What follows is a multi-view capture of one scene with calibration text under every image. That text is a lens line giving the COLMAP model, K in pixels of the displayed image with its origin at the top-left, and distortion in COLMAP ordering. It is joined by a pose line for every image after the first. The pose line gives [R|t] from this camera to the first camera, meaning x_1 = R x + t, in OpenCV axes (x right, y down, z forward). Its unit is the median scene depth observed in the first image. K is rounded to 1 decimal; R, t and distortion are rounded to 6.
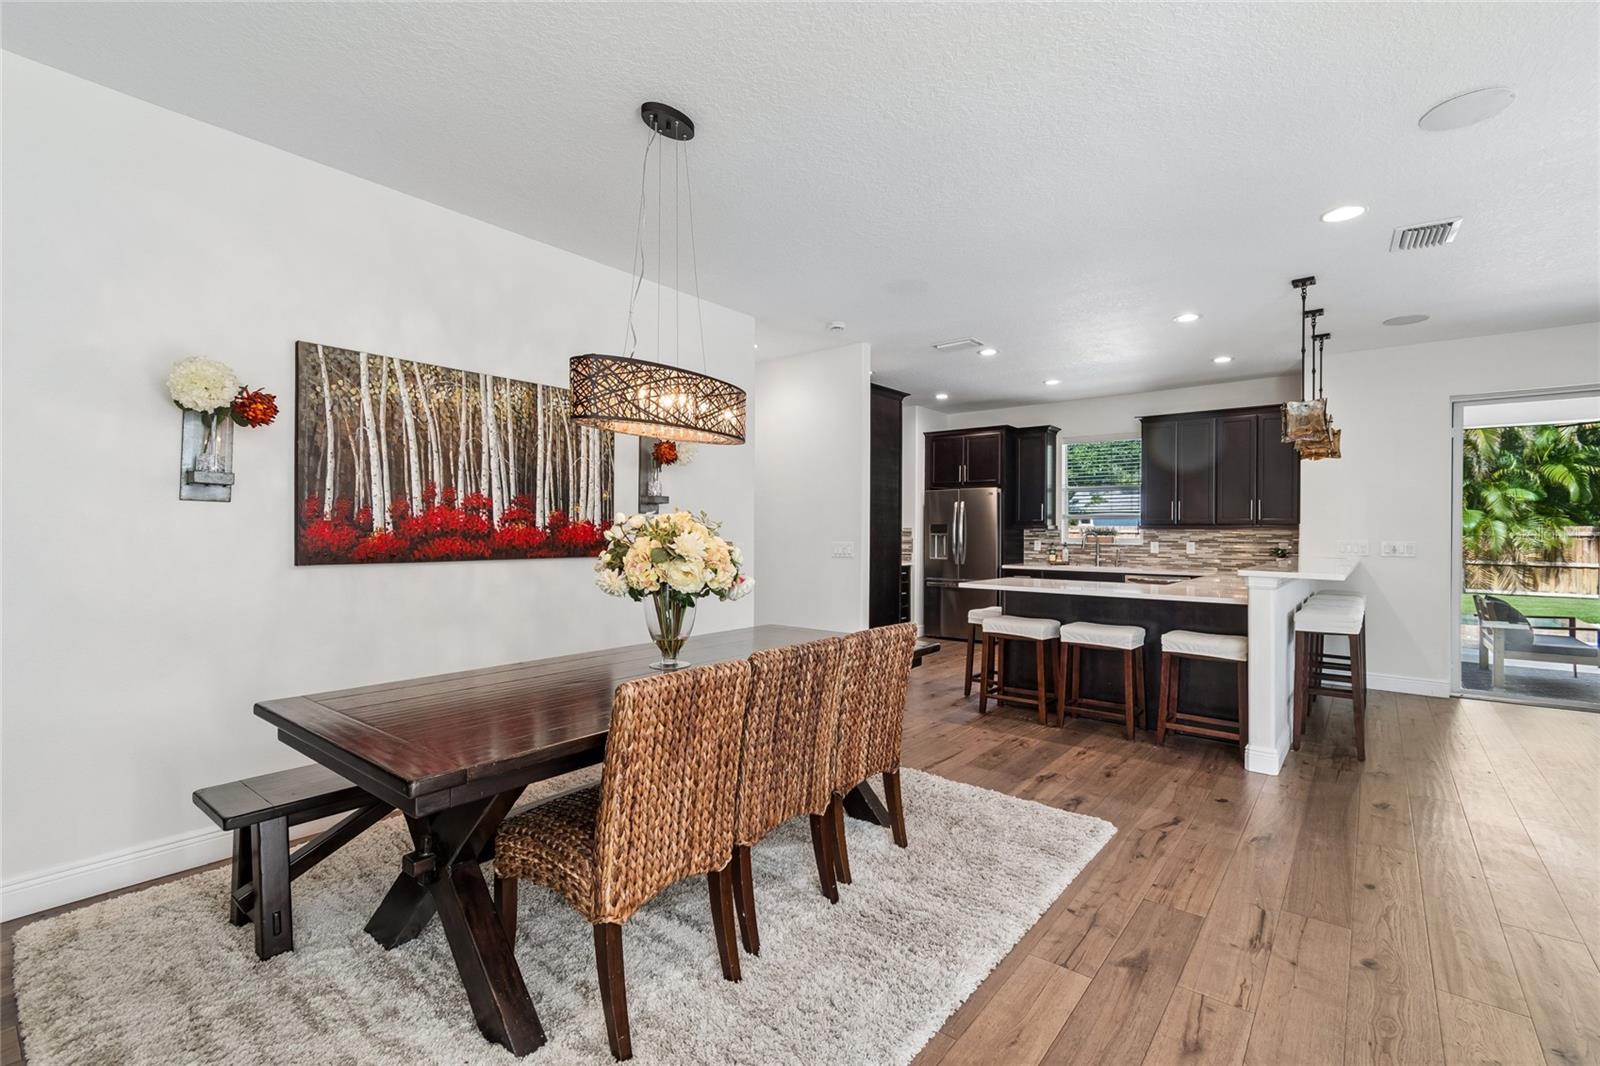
lens RADIAL K [[709.2, 0, 798.7], [0, 709.2, 536.0], [0, 0, 1]] dist [0.003736, 0.000701]
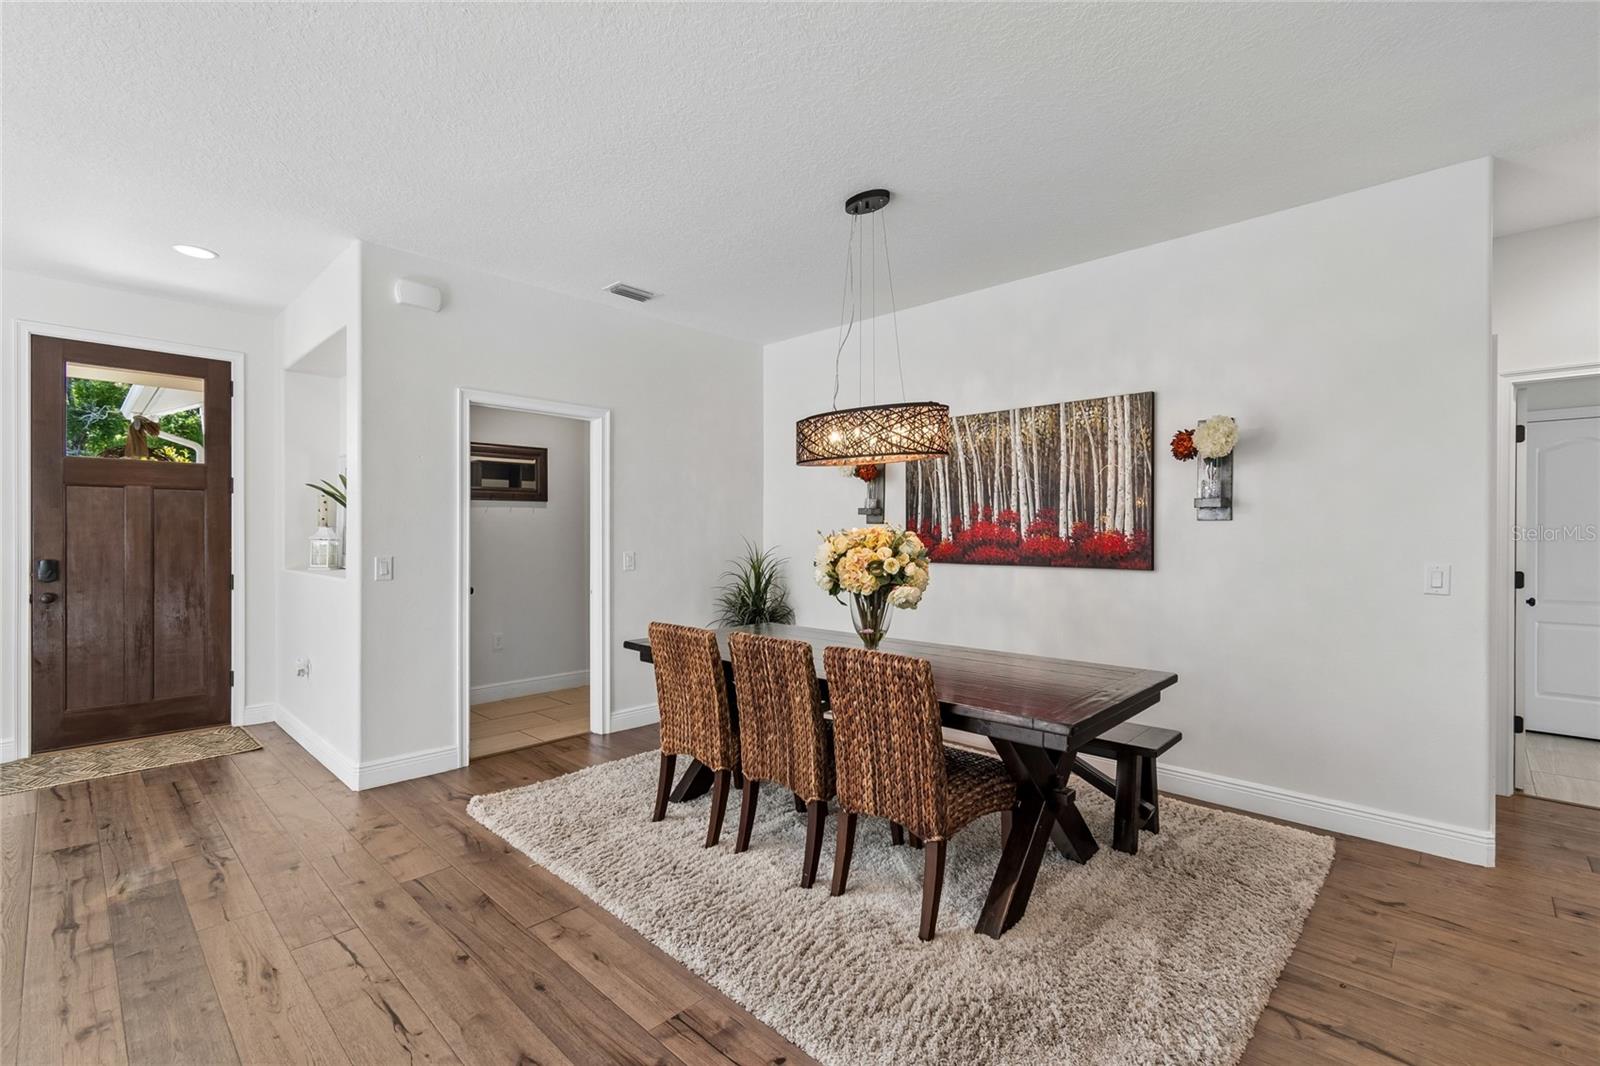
lens RADIAL K [[709.2, 0, 796.3], [0, 709.2, 530.0], [0, 0, 1]] dist [0.003736, 0.000701]
pose [[-0.085349, 0.001811, -0.996349, 0.726994], [0.002832, 0.999995, 0.001575, -0.026478], [0.996347, -0.002687, -0.085353, 0.692189]]
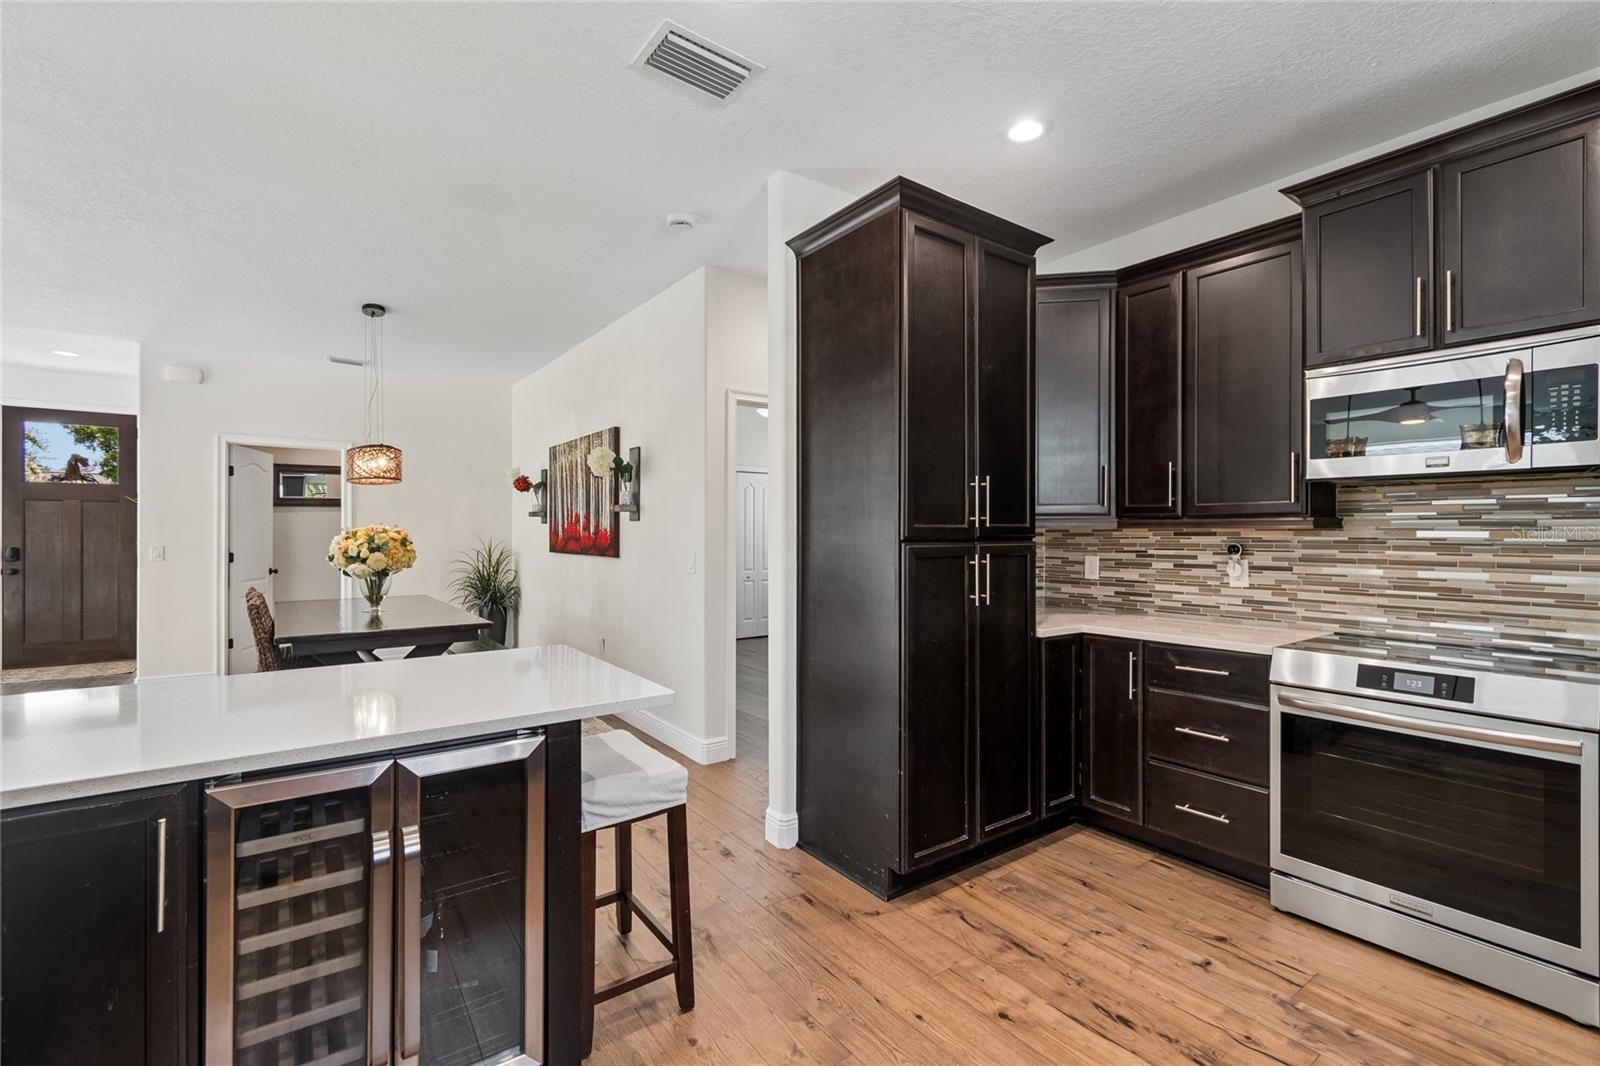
lens RADIAL K [[709.2, 0, 809.7], [0, 709.2, 533.3], [0, 0, 1]] dist [0.003736, 0.000701]
pose [[-0.259454, 0.006227, -0.965735, 0.908784], [0.003665, 0.999978, 0.005464, -0.019153], [0.965749, -0.002122, -0.259471, 1.801840]]
